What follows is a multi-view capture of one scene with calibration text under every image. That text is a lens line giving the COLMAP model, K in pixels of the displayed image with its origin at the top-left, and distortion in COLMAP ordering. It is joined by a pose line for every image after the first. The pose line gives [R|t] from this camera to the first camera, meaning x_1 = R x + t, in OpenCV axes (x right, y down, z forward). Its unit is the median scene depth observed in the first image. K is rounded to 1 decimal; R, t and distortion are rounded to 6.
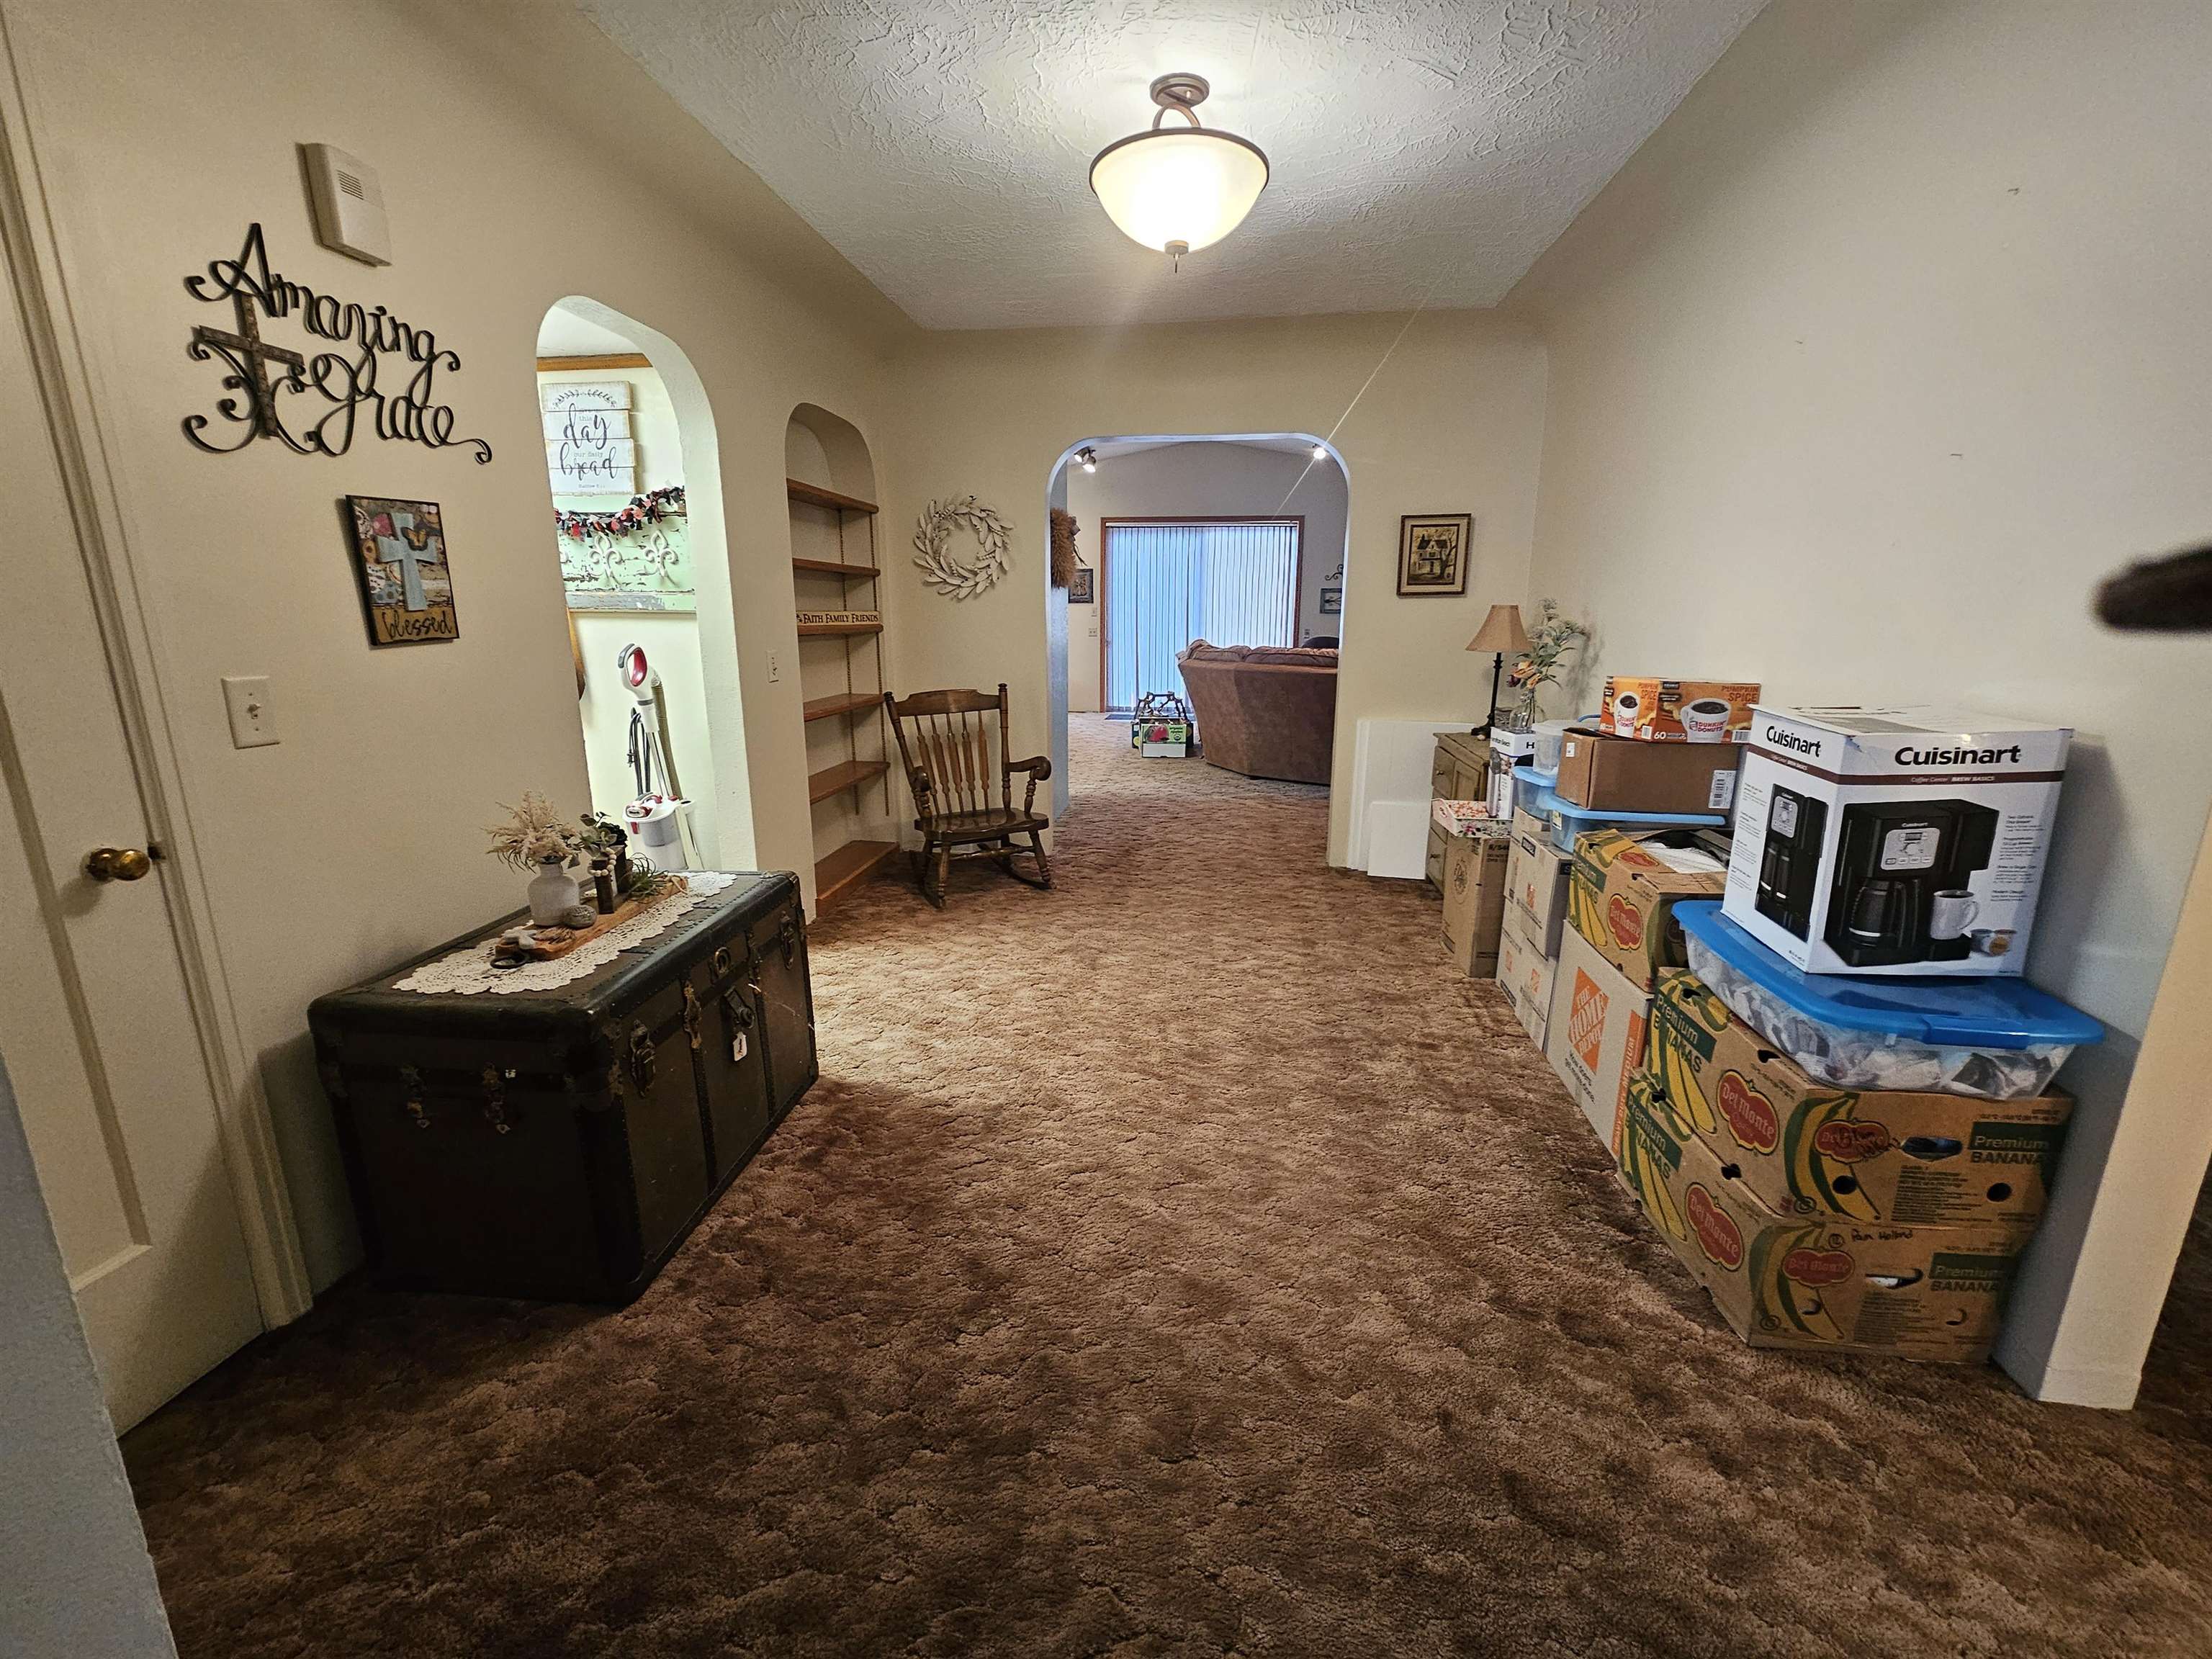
lens RADIAL K [[910.9, 0, 1098.5], [0, 910.9, 828.4], [0, 0, 1]] dist [-0.004083, 0.001660]
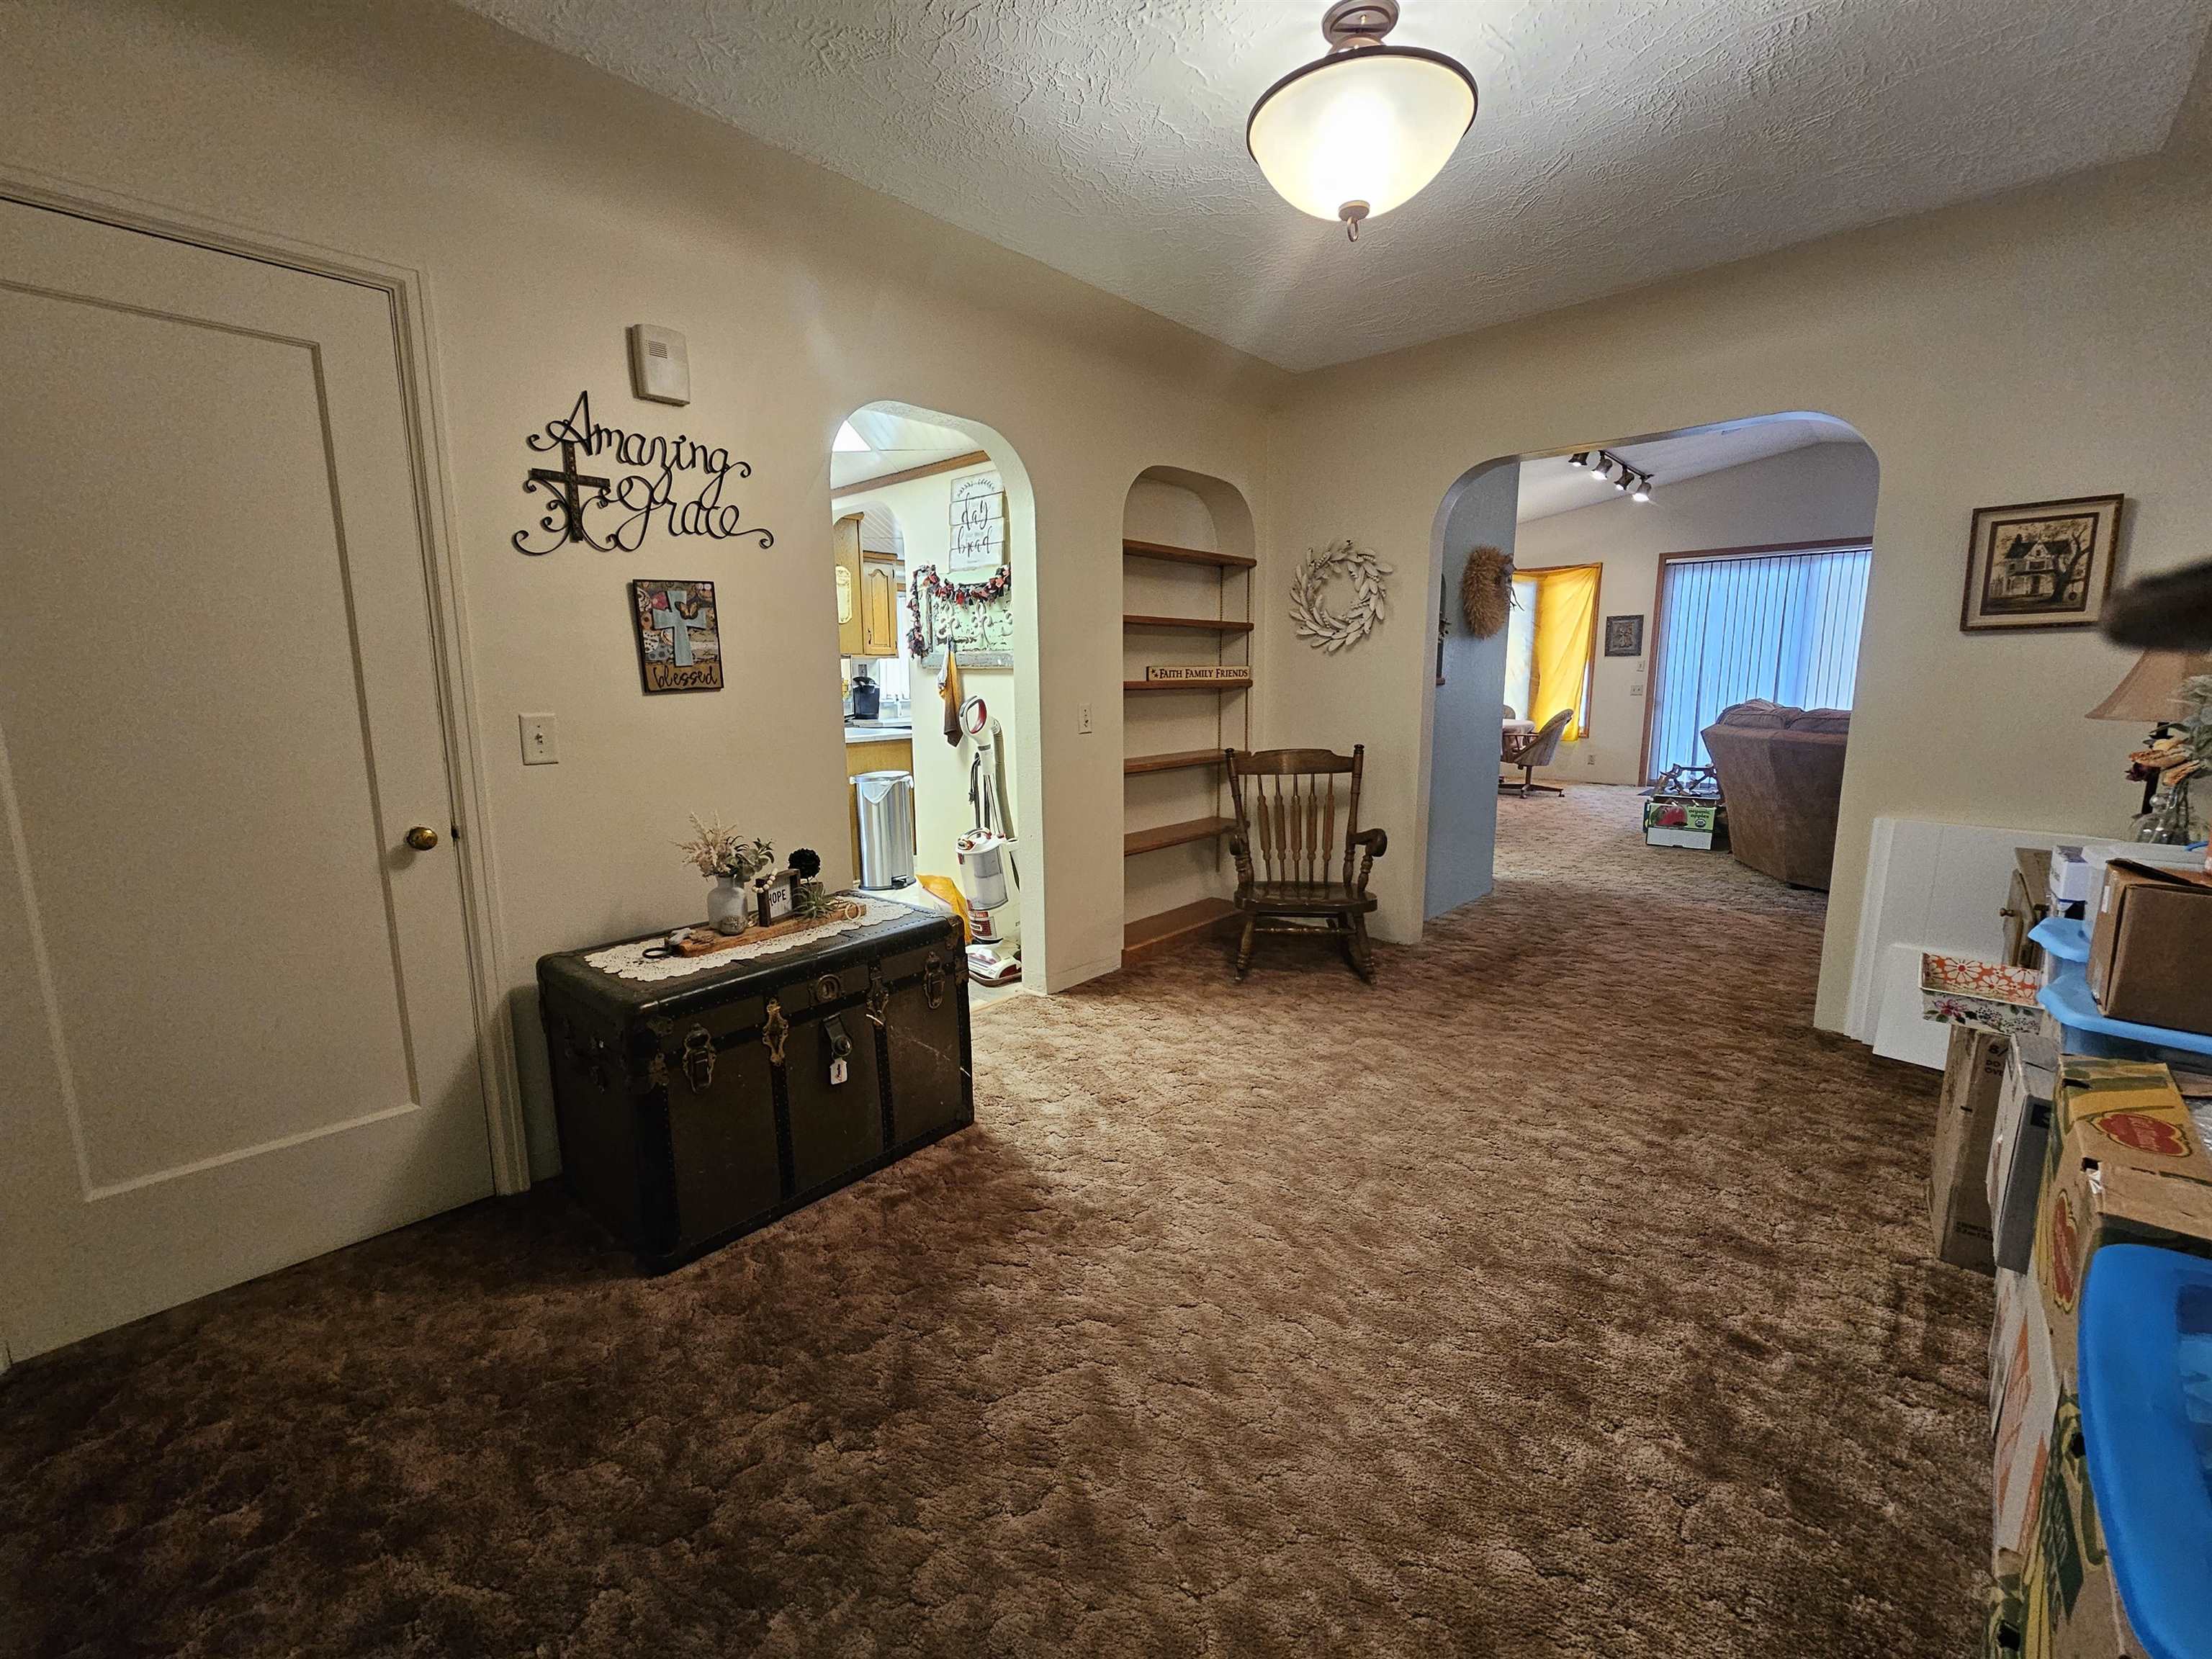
lens RADIAL K [[910.9, 0, 1093.1], [0, 910.9, 825.7], [0, 0, 1]] dist [-0.004083, 0.001660]
pose [[0.816078, 0.087897, -0.571219, 0.262078], [-0.124792, 0.991851, -0.025663, -0.032379], [0.564308, 0.092227, 0.820397, 0.169767]]
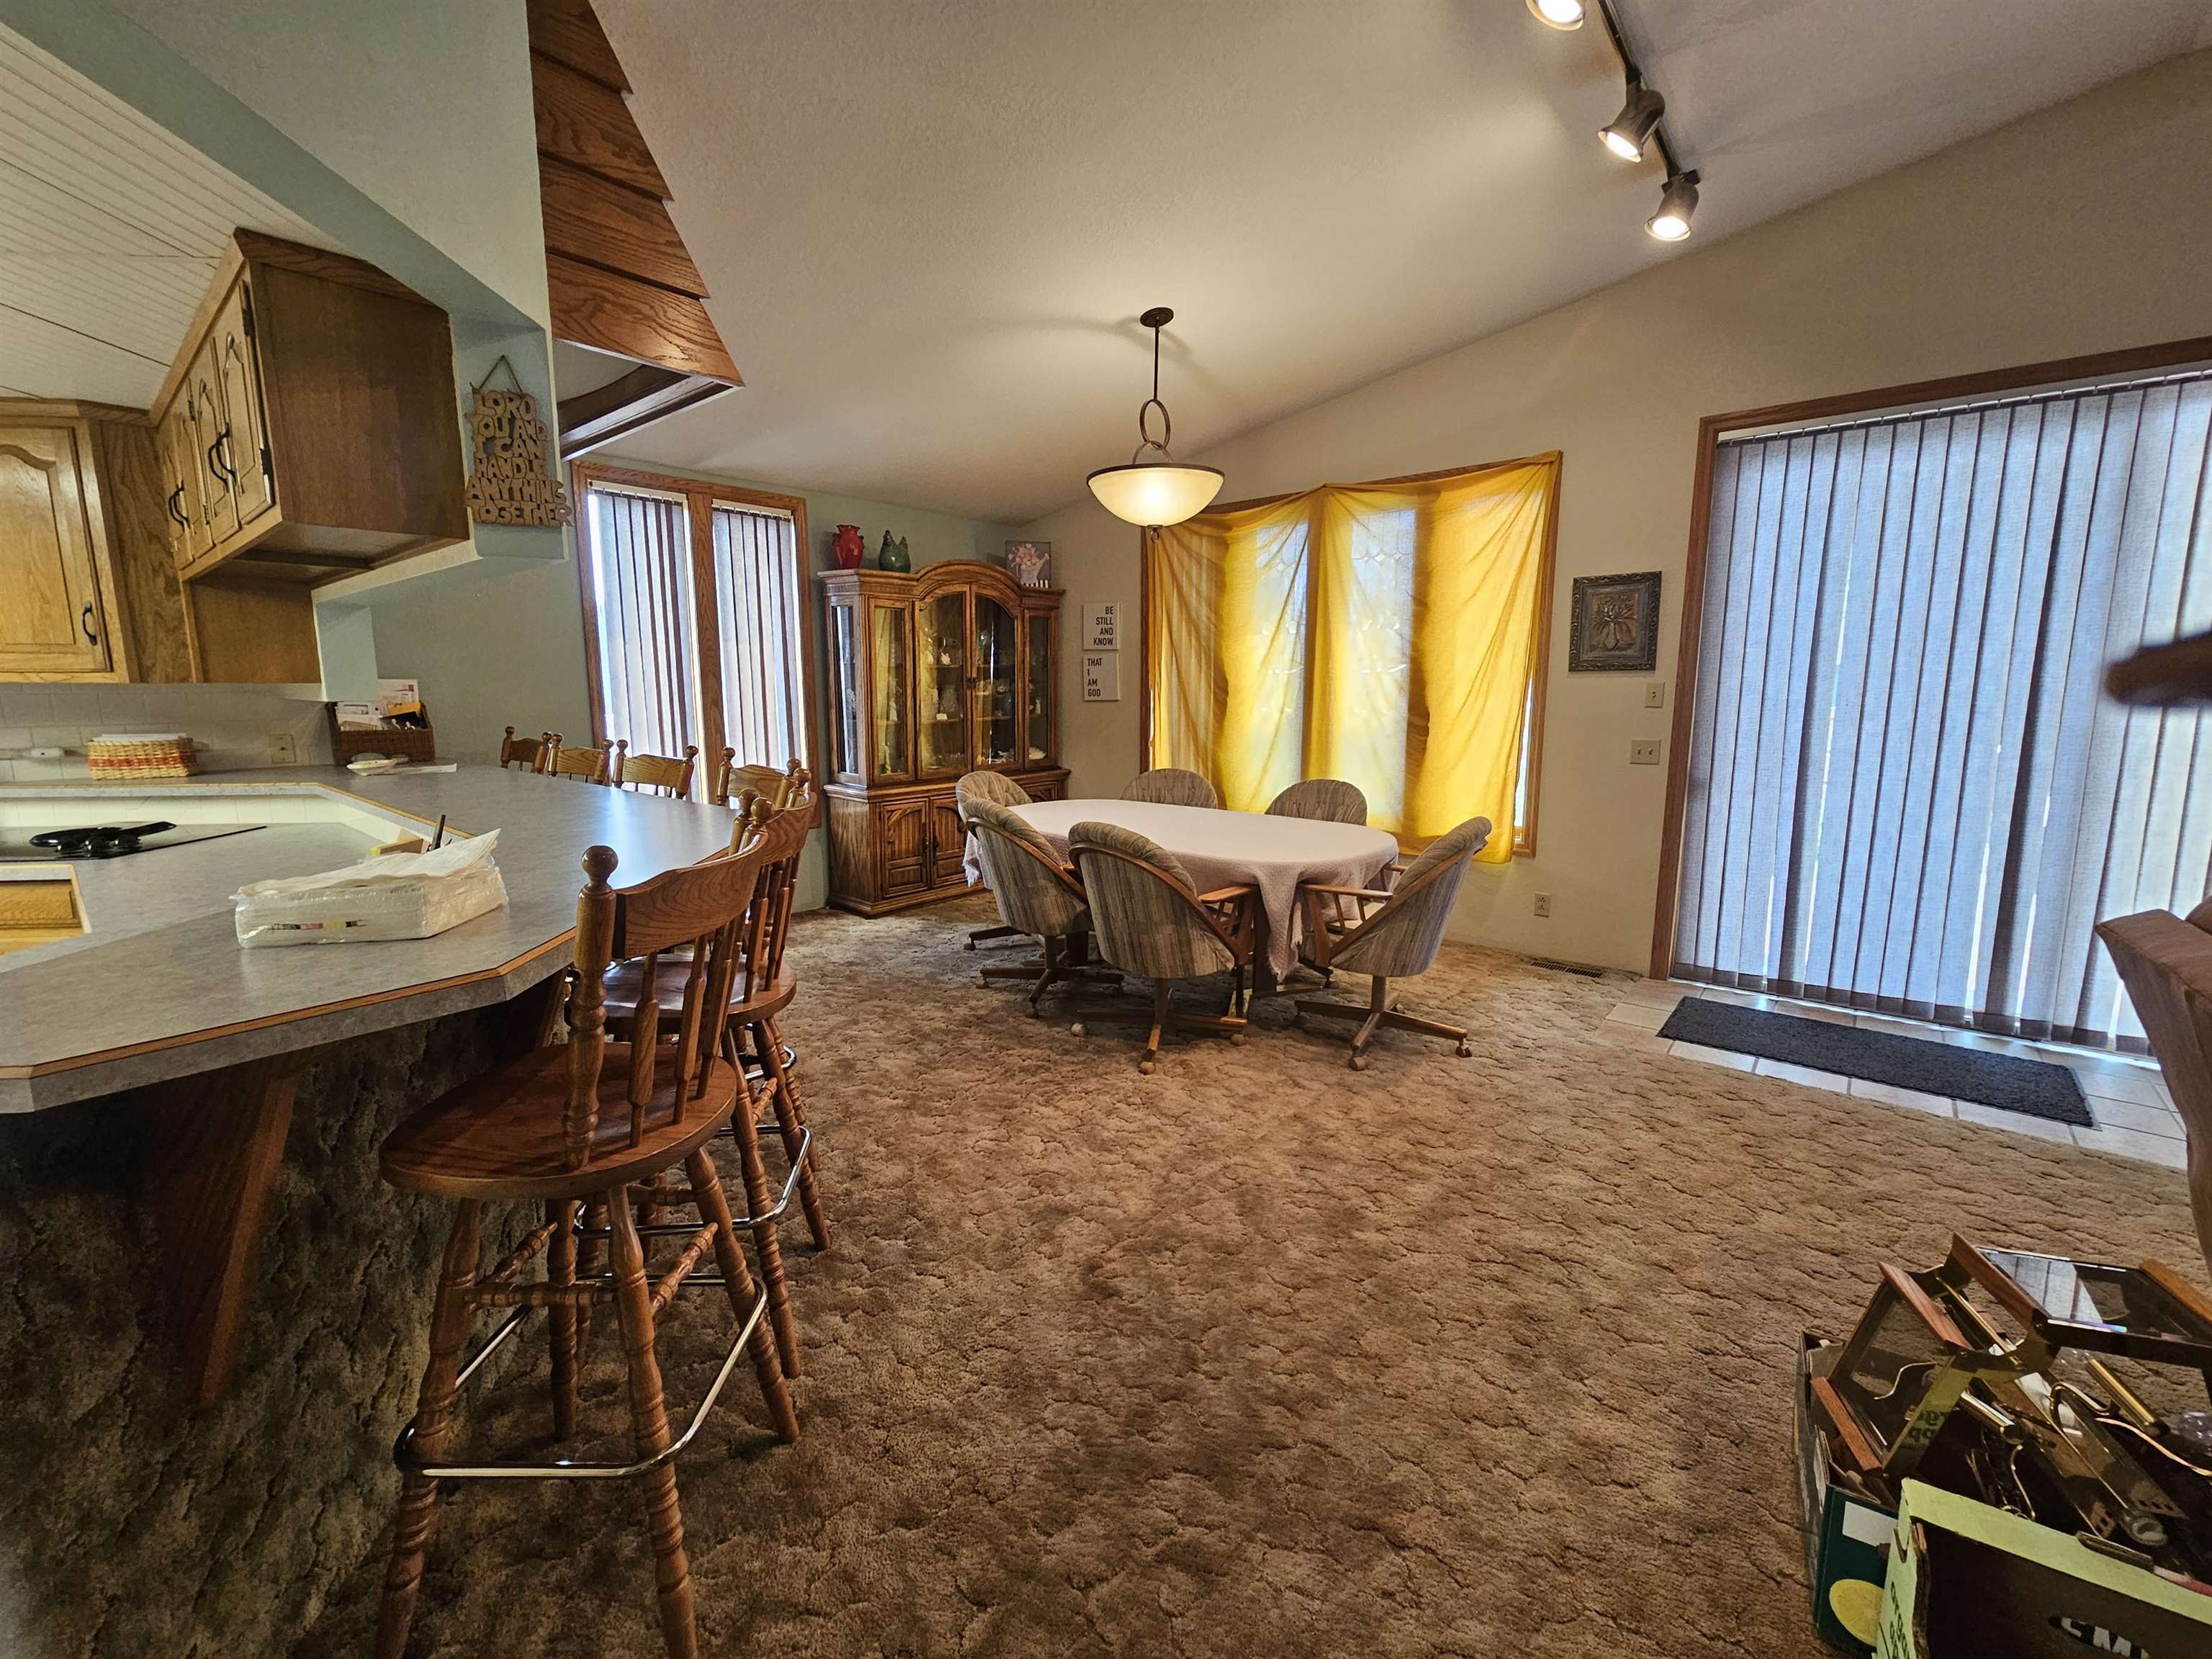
lens RADIAL K [[910.9, 0, 1085.7], [0, 910.9, 820.7], [0, 0, 1]] dist [-0.004083, 0.001660]
pose [[0.839458, 0.074853, -0.538245, 0.011295], [-0.118619, 0.991824, -0.047069, -0.519196], [0.530321, 0.103358, 0.841473, 2.091509]]
